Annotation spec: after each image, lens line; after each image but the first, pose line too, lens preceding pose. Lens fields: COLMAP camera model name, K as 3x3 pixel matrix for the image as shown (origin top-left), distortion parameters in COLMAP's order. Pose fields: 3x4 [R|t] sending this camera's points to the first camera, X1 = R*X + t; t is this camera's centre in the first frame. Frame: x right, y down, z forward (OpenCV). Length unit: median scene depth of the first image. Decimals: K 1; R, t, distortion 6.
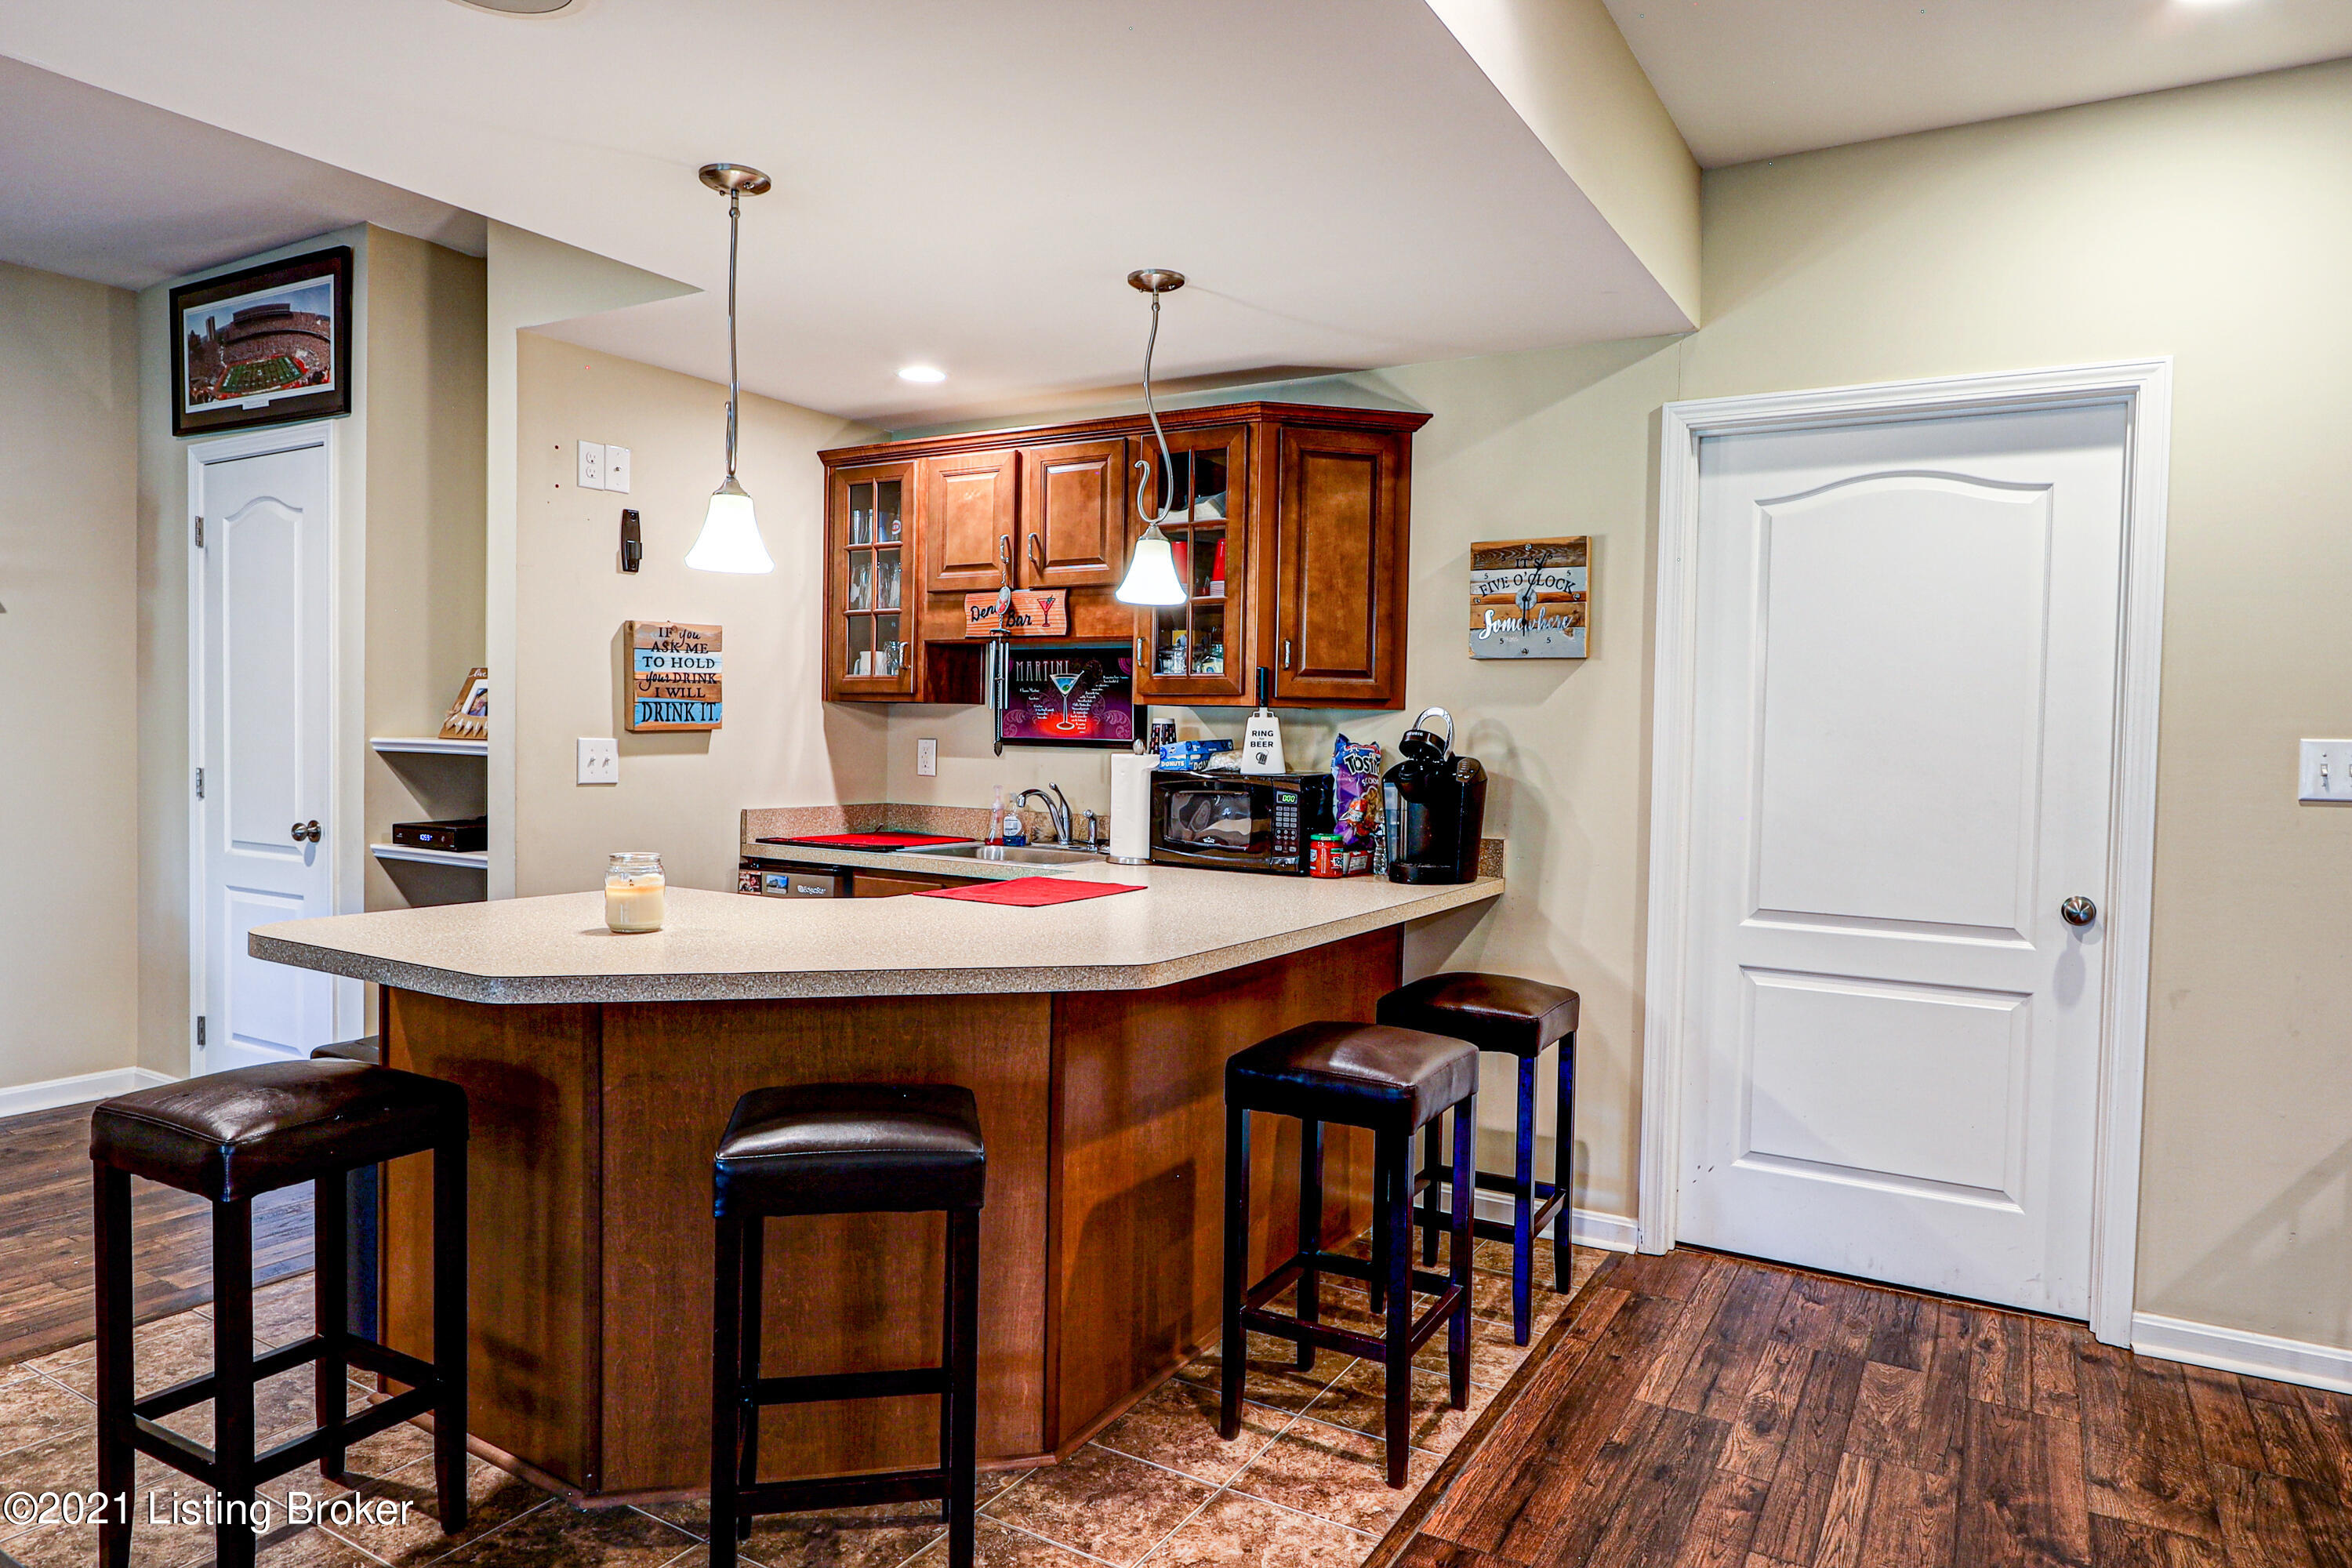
lens RADIAL K [[1413.9, 0, 1185.3], [0, 1413.9, 783.3], [0, 0, 1]] dist [-0.010409, -0.000453]
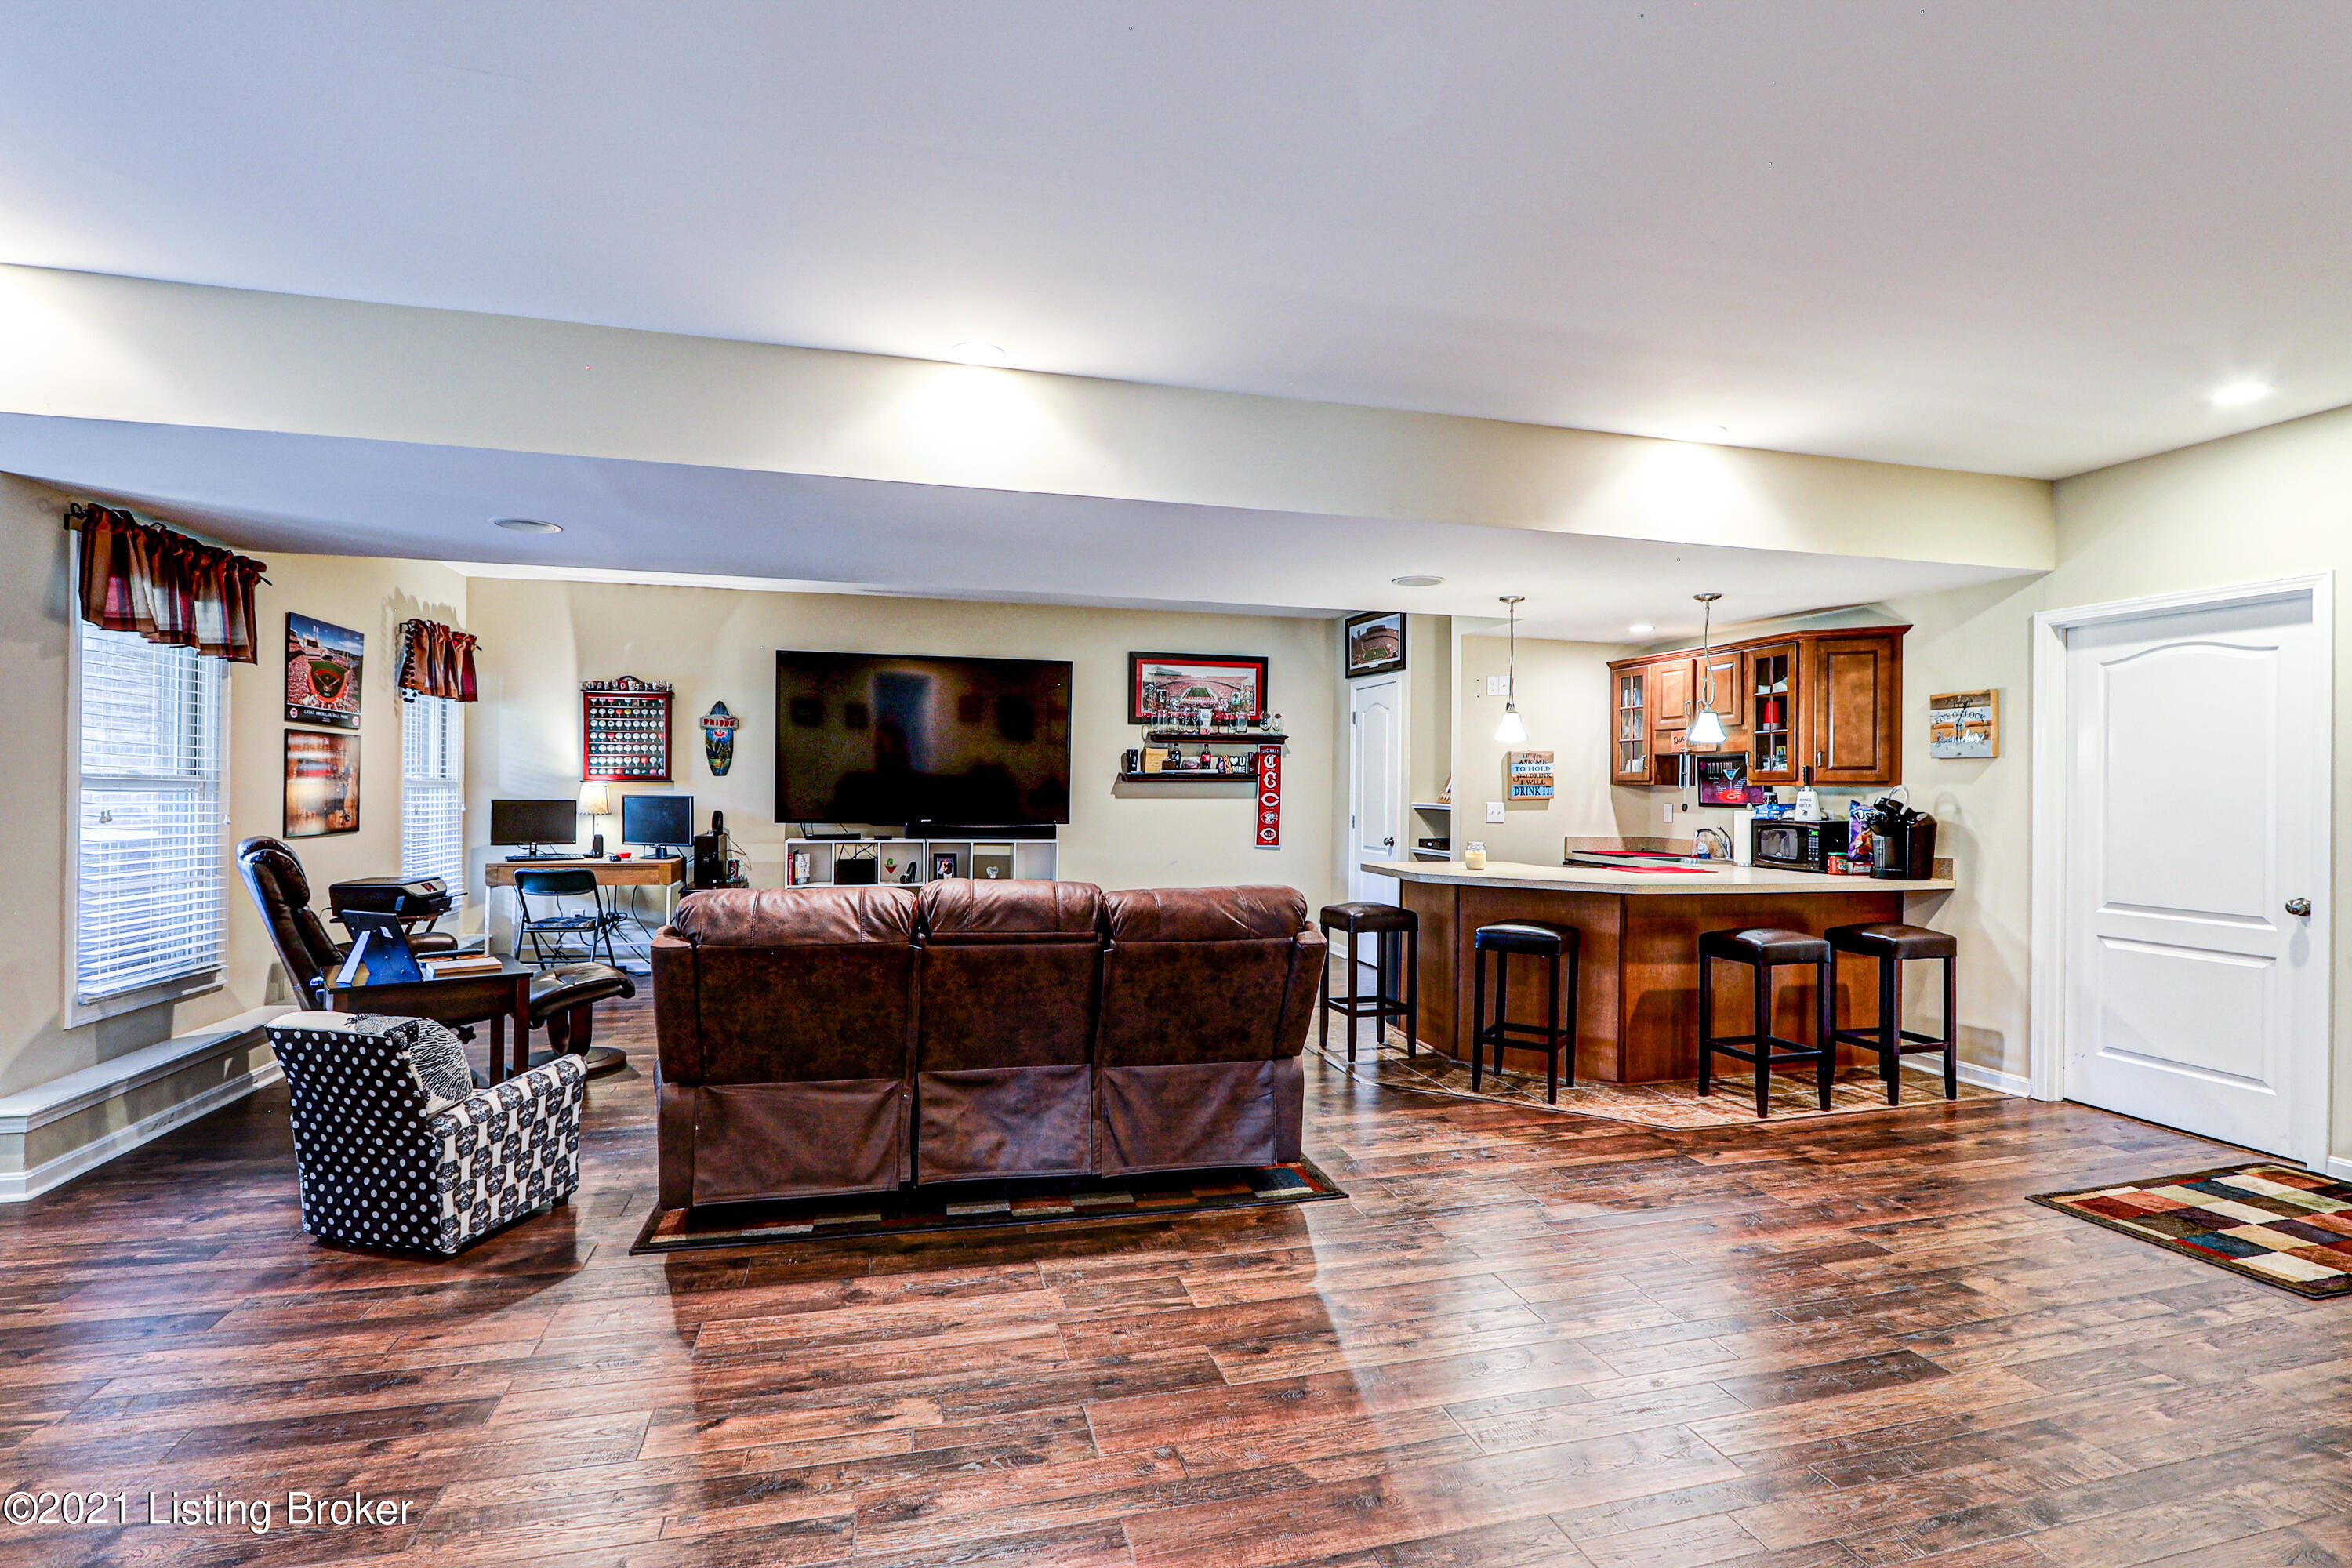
lens RADIAL K [[1075.5, 0, 1176.6], [0, 1075.5, 783.8], [0, 0, 1]] dist [-0.016485, -0.000587]
pose [[0.710796, -0.013342, -0.703272, 0.468231], [-0.023754, 0.998794, -0.042957, 0.026059], [0.702997, 0.047240, 0.709622, -0.640994]]
